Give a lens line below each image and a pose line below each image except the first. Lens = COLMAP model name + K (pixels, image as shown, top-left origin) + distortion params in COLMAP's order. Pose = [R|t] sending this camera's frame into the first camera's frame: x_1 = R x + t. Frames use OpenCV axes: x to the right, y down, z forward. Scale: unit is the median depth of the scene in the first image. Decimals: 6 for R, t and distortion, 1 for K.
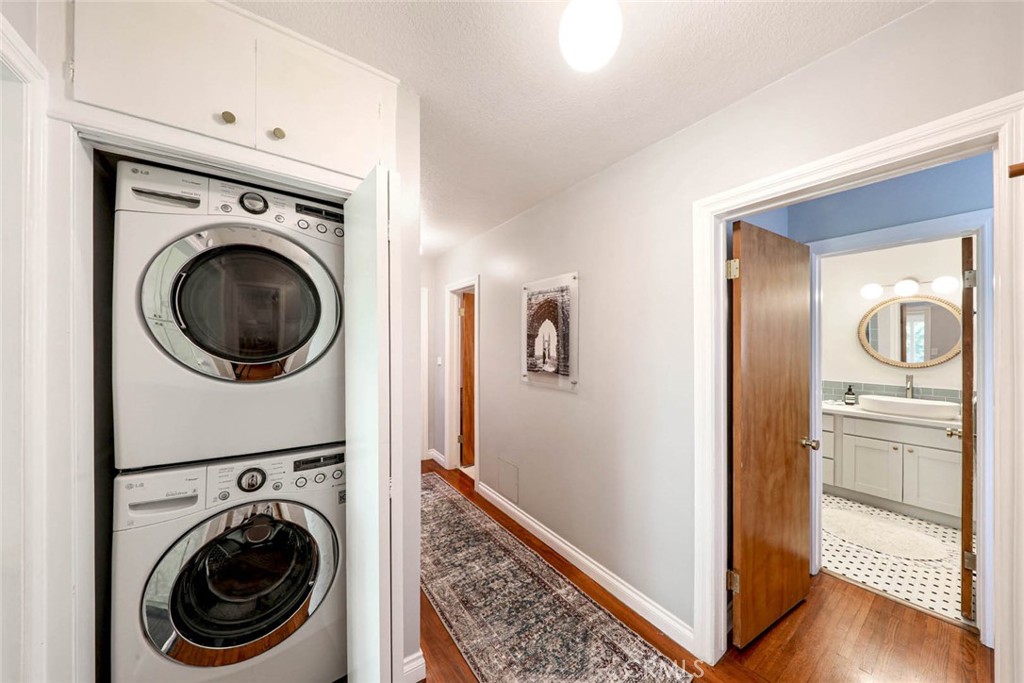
lens RADIAL K [[328.7, 0, 510.2], [0, 328.7, 351.3], [0, 0, 1]] dist [-0.004211, -0.001314]
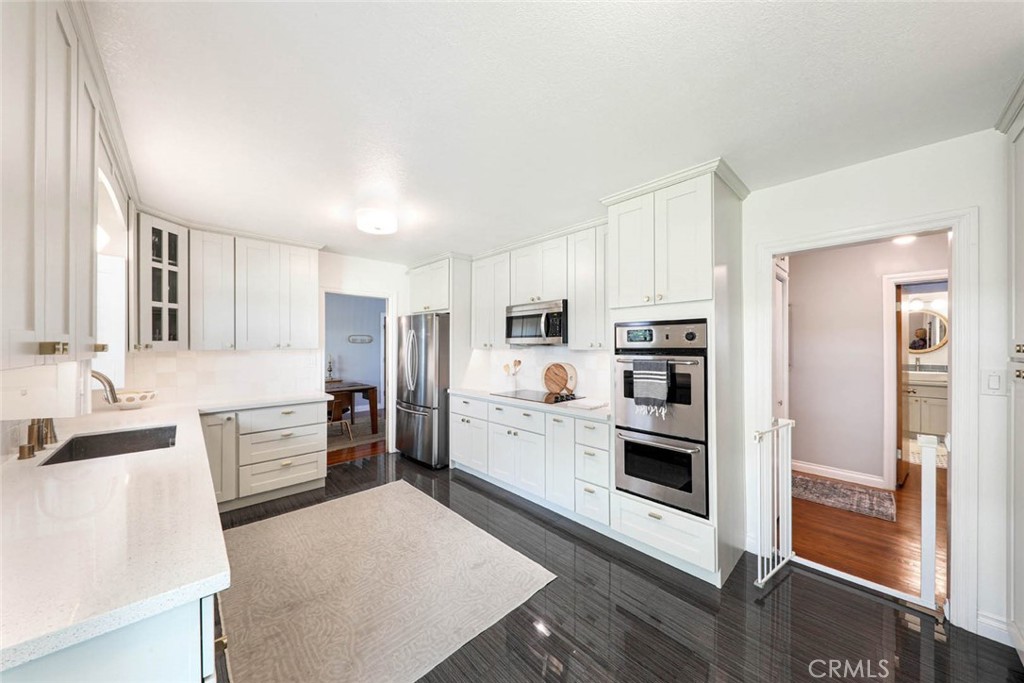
lens RADIAL K [[350.9, 0, 514.7], [0, 350.9, 339.9], [0, 0, 1]] dist [-0.000203, -0.000070]
pose [[0.986748, -0.006554, 0.162130, -1.477128], [0.008043, 0.999931, -0.008534, -0.023565], [-0.162063, 0.009725, 0.986733, -0.586466]]
